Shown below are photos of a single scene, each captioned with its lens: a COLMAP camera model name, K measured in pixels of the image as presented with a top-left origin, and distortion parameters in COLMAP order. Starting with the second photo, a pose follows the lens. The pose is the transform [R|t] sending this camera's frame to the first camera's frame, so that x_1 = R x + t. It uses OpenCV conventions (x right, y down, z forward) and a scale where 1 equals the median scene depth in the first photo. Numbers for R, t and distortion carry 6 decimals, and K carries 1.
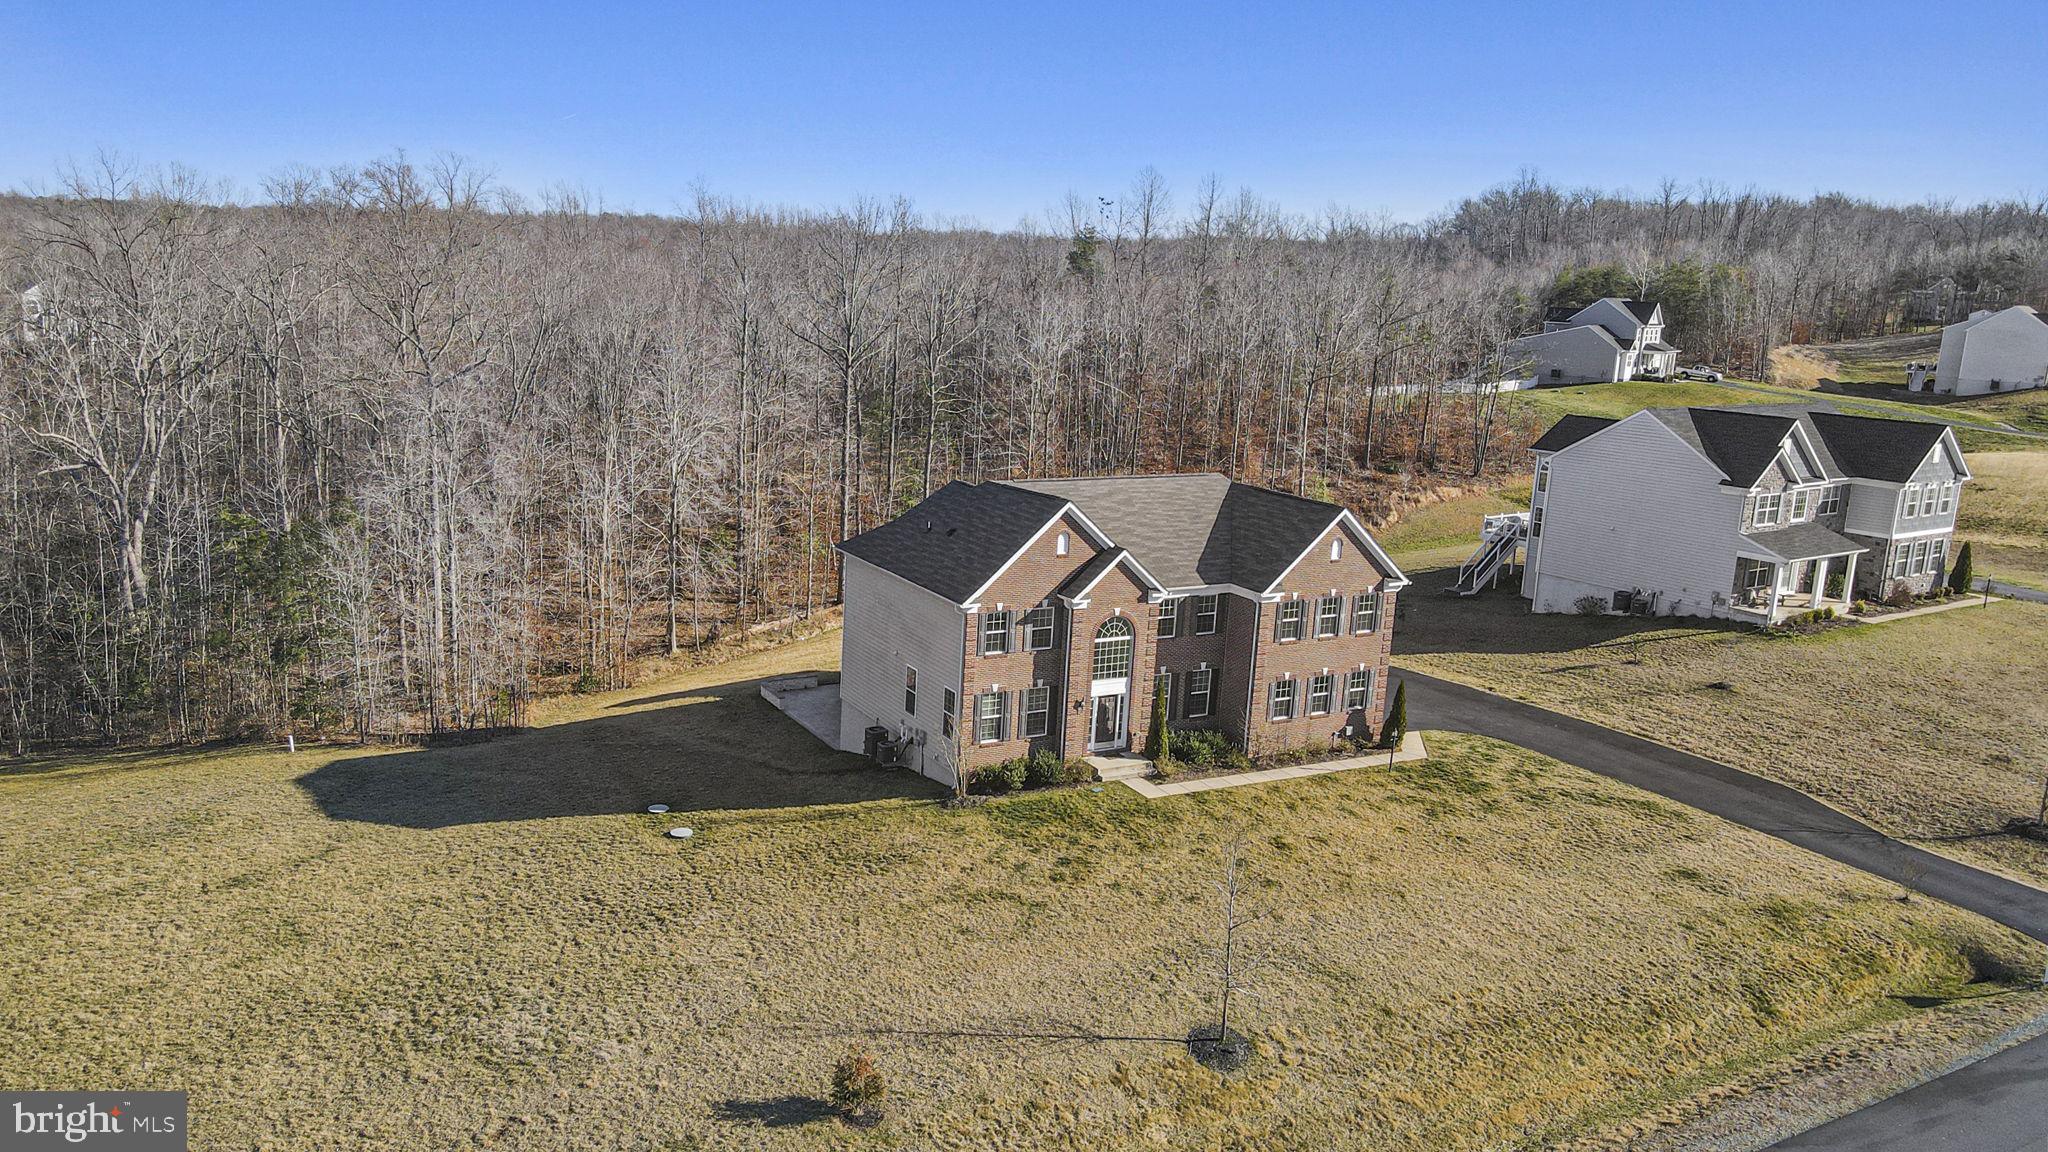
lens RADIAL K [[1588.3, 0, 987.5], [0, 1588.3, 577.0], [0, 0, 1]] dist [0.039529, 0.002356]
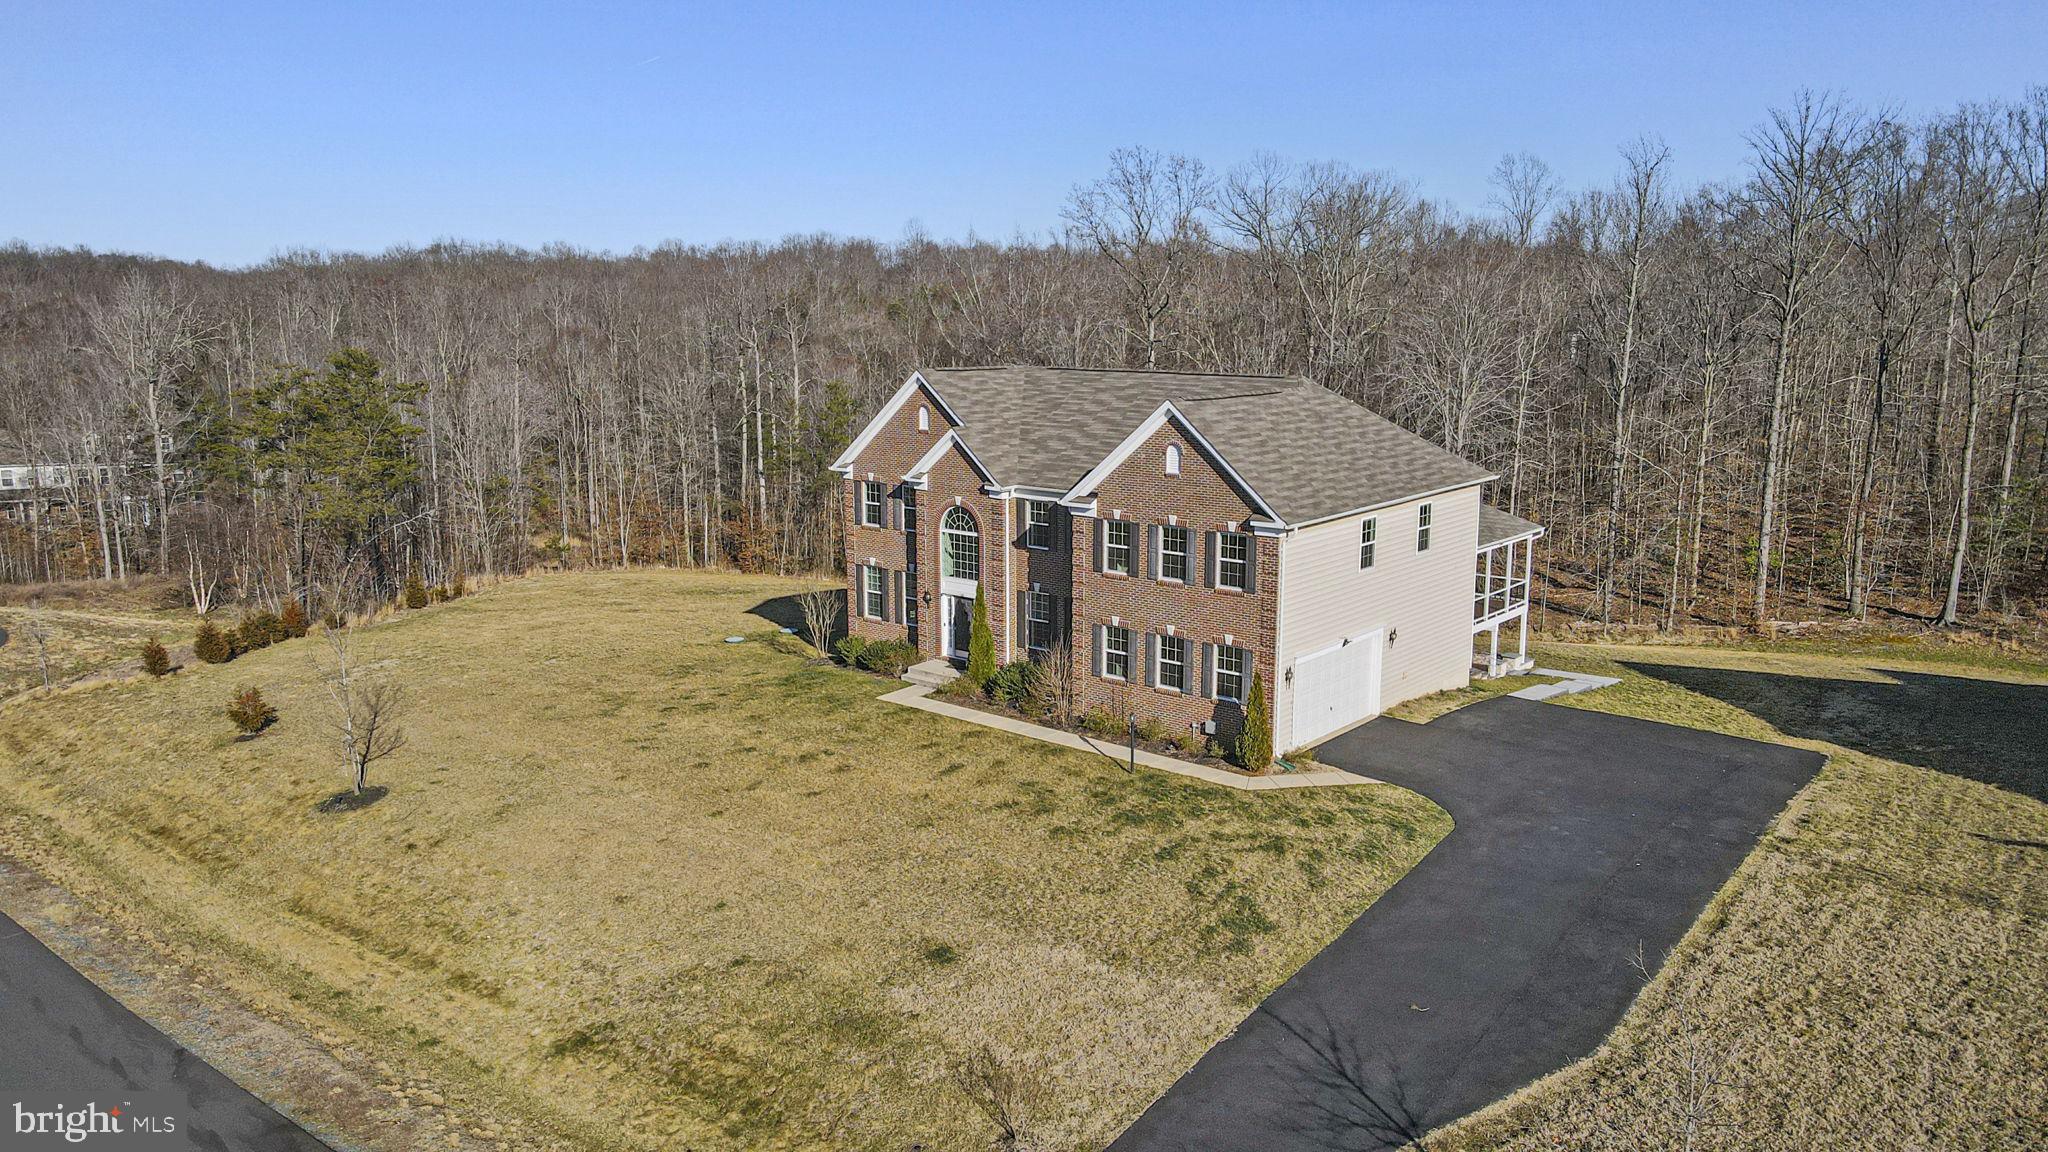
lens RADIAL K [[1512.7, 0, 1024.0], [0, 1512.7, 576.0], [0, 0, 1]] dist [0.019723, 0.002798]
pose [[0.344615, 0.124170, -0.930496, 0.853553], [-0.169973, 0.983083, 0.068237, -0.000411], [0.923228, 0.134644, 0.359891, 0.710102]]
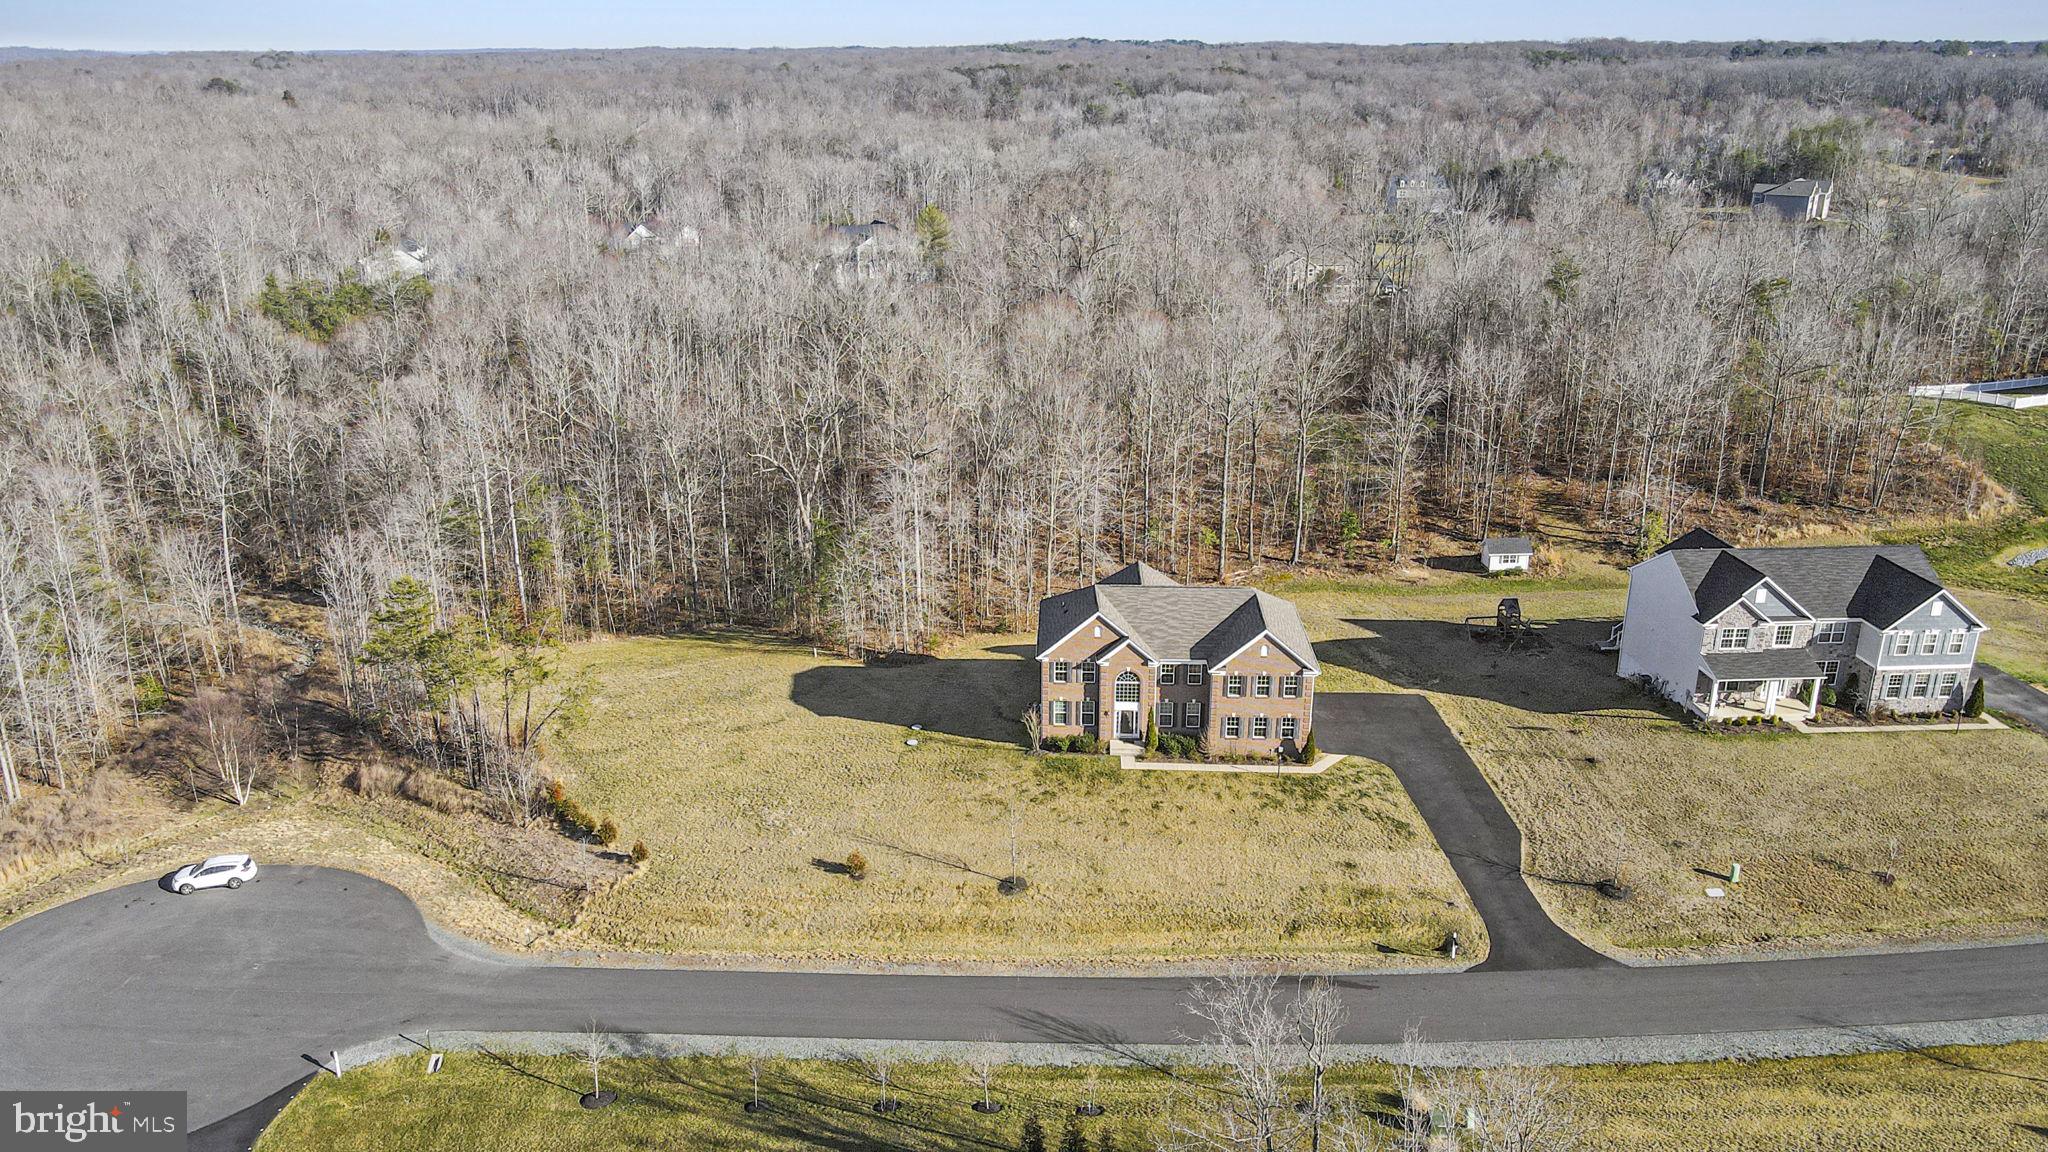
lens RADIAL K [[1542.5, 0, 1024.0], [0, 1542.5, 576.0], [0, 0, 1]] dist [0.013828, 0.005708]
pose [[0.855520, 0.132160, -0.500619, 0.853267], [-0.071042, 0.987693, 0.139340, -0.324942], [0.512874, -0.083643, 0.854380, -0.610986]]
